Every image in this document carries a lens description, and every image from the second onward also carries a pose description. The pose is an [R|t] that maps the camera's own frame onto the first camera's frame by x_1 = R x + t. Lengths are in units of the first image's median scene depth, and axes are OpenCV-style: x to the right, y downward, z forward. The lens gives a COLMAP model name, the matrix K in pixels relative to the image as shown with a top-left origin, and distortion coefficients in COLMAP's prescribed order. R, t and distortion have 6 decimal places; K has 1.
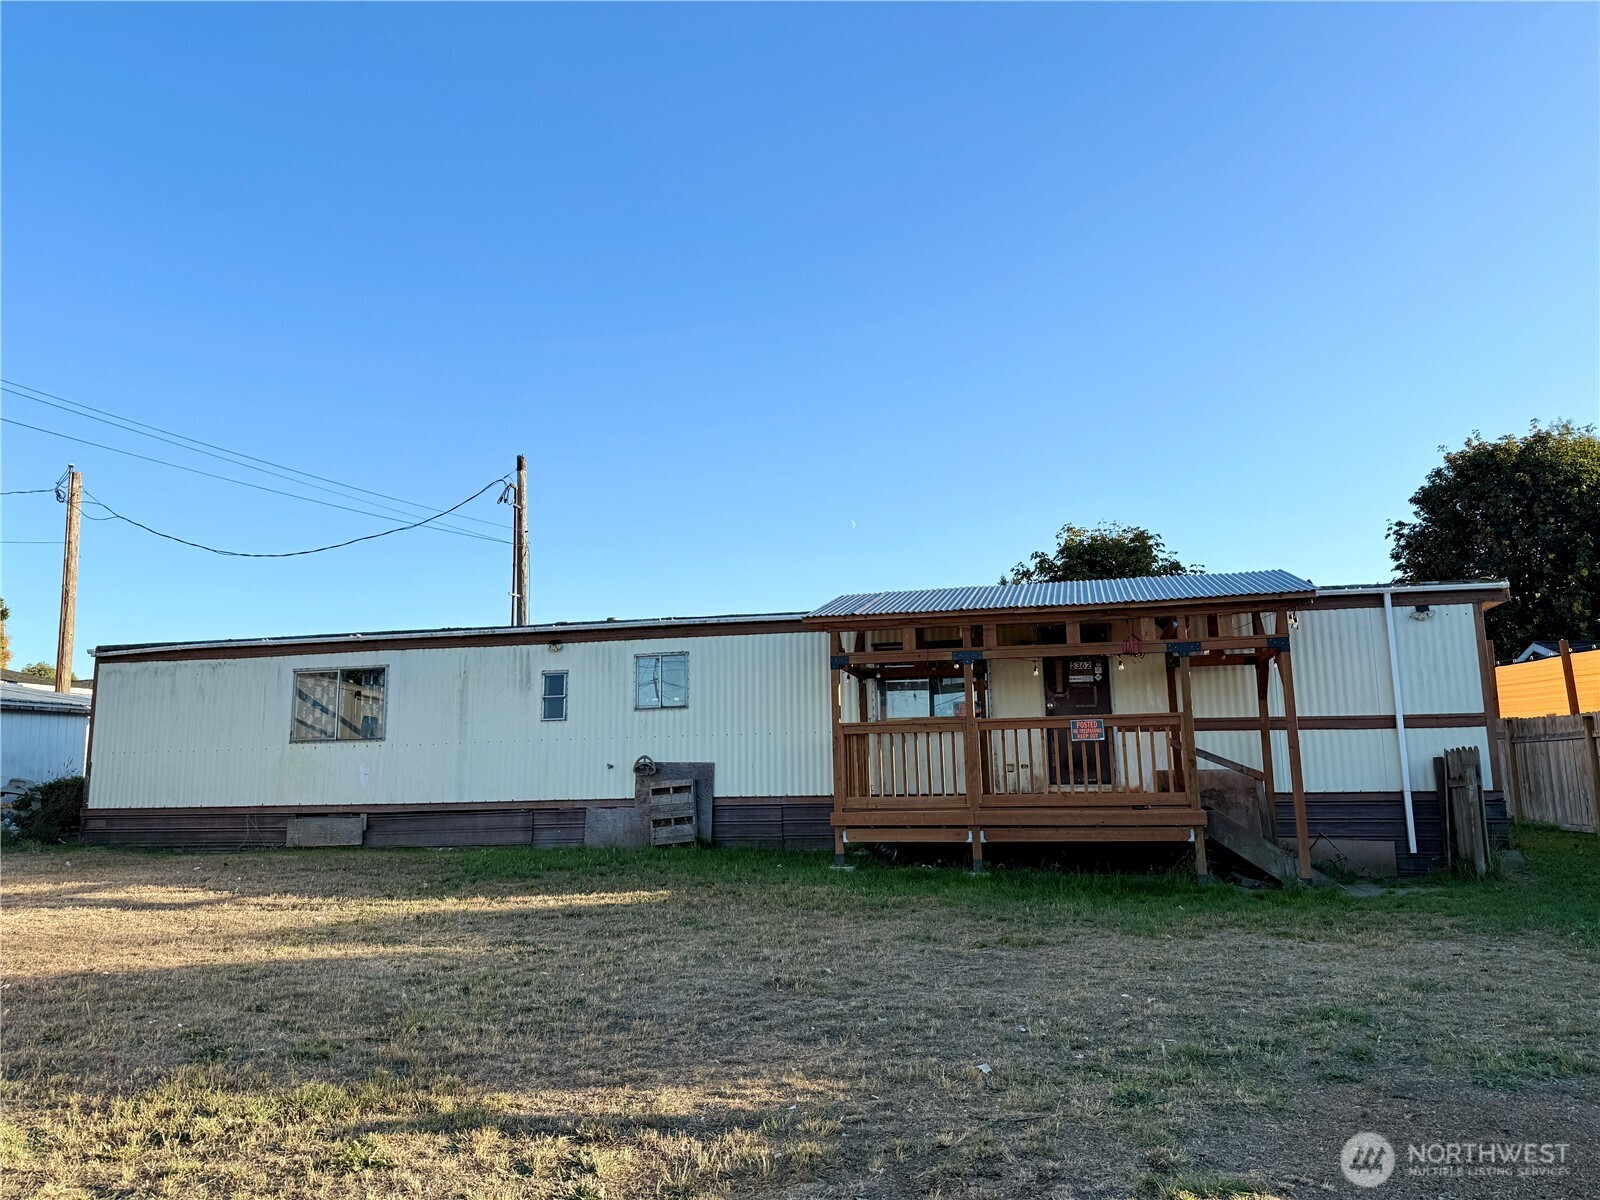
lens RADIAL K [[1116.4, 0, 800.0], [0, 1116.4, 600.0], [0, 0, 1]] dist [0.135482, -0.234907]
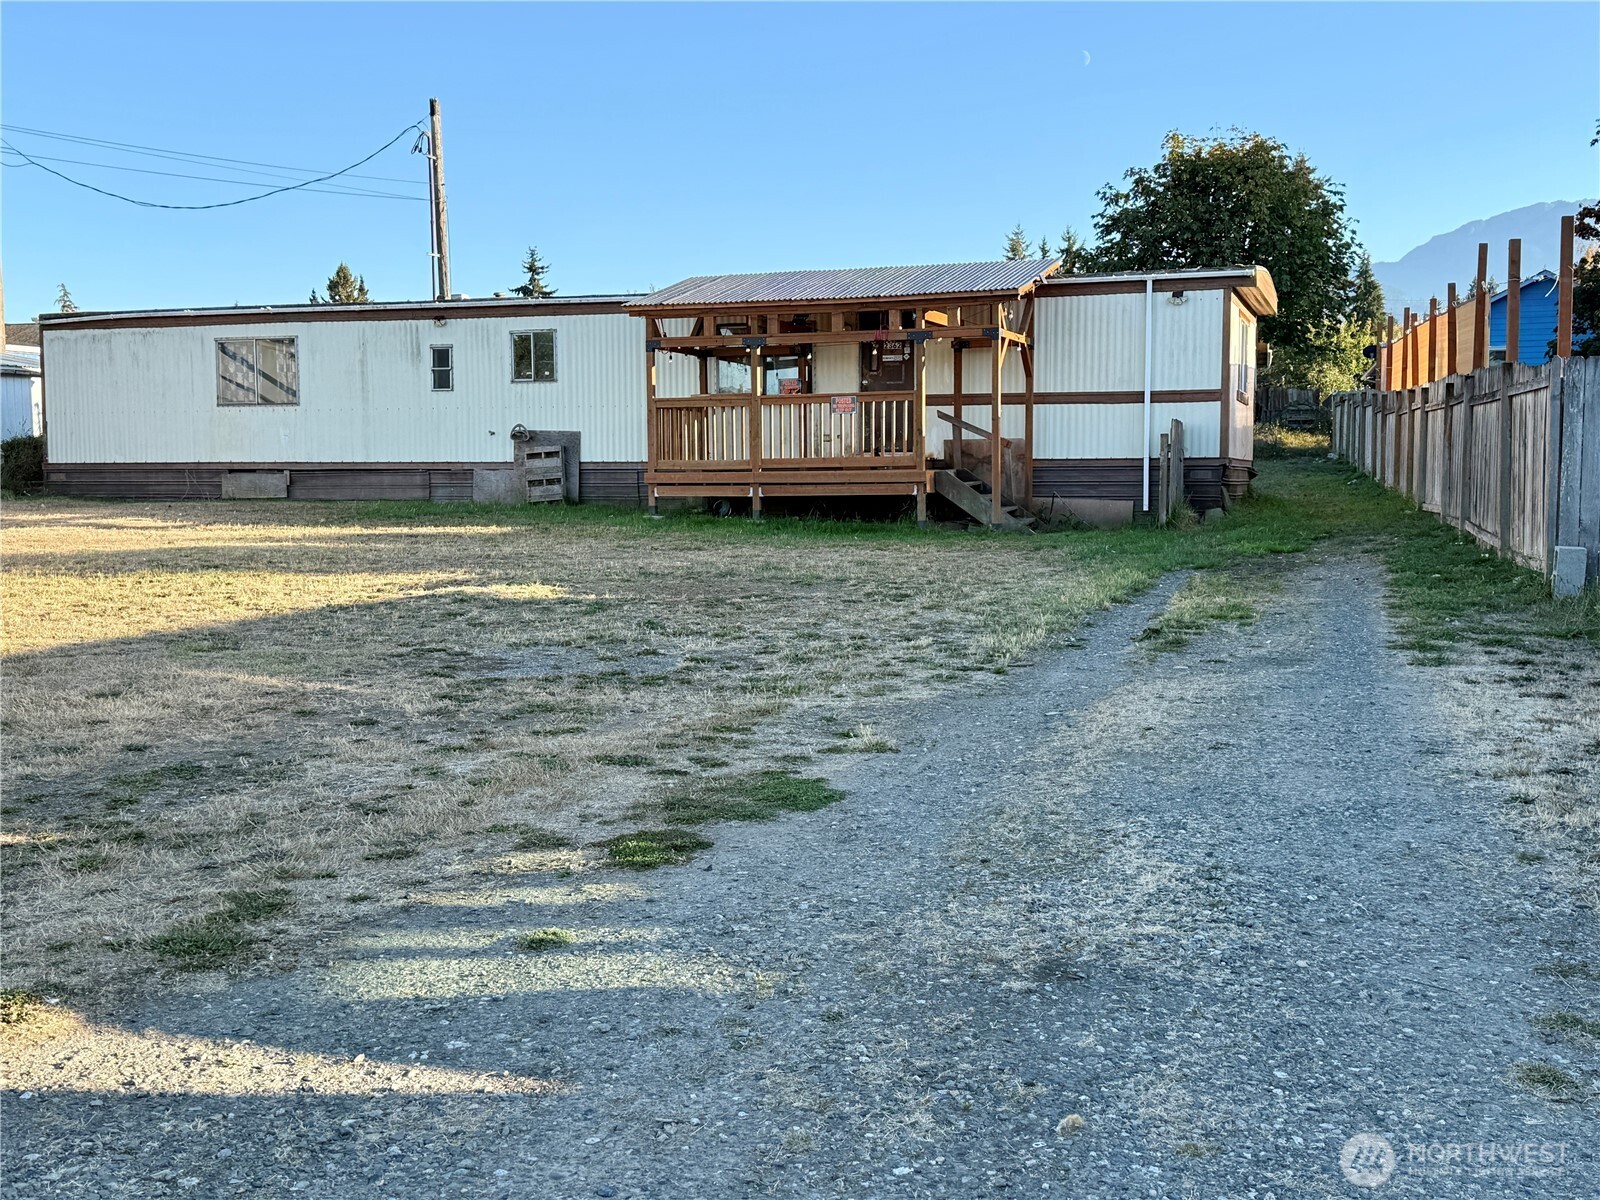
lens RADIAL K [[1688.4, 0, 800.0], [0, 1688.4, 600.0], [0, 0, 1]] dist [0.222571, -0.608689]
pose [[0.993085, 0.020597, -0.115579, 0.340862], [0.007046, 0.972258, 0.233805, -0.085543], [0.117188, -0.233002, 0.965390, -0.647969]]
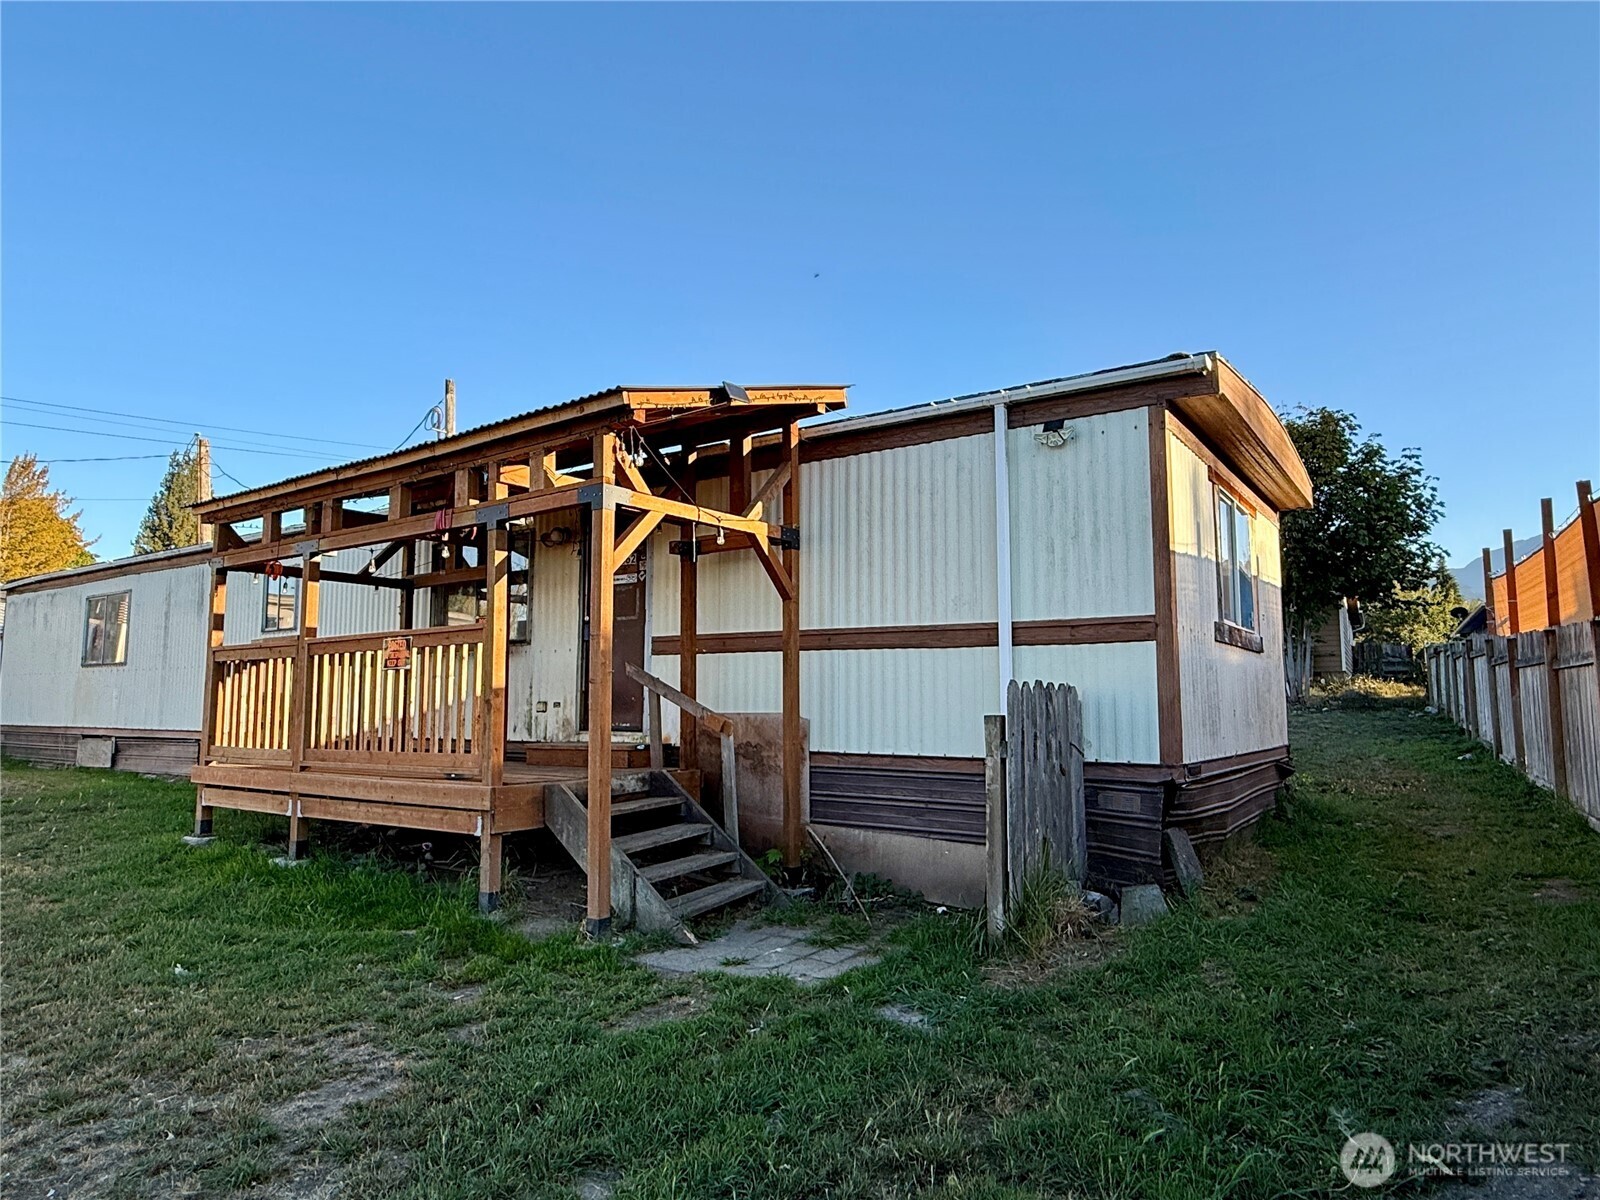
lens RADIAL K [[982.3, 0, 796.9], [0, 982.3, 608.4], [0, 0, 1]] dist [-0.000407, -0.000980]
pose [[0.926031, -0.020955, -0.376867, 0.545001], [0.047008, 0.997087, 0.060066, 0.054127], [0.374510, -0.073338, 0.924318, 0.462247]]
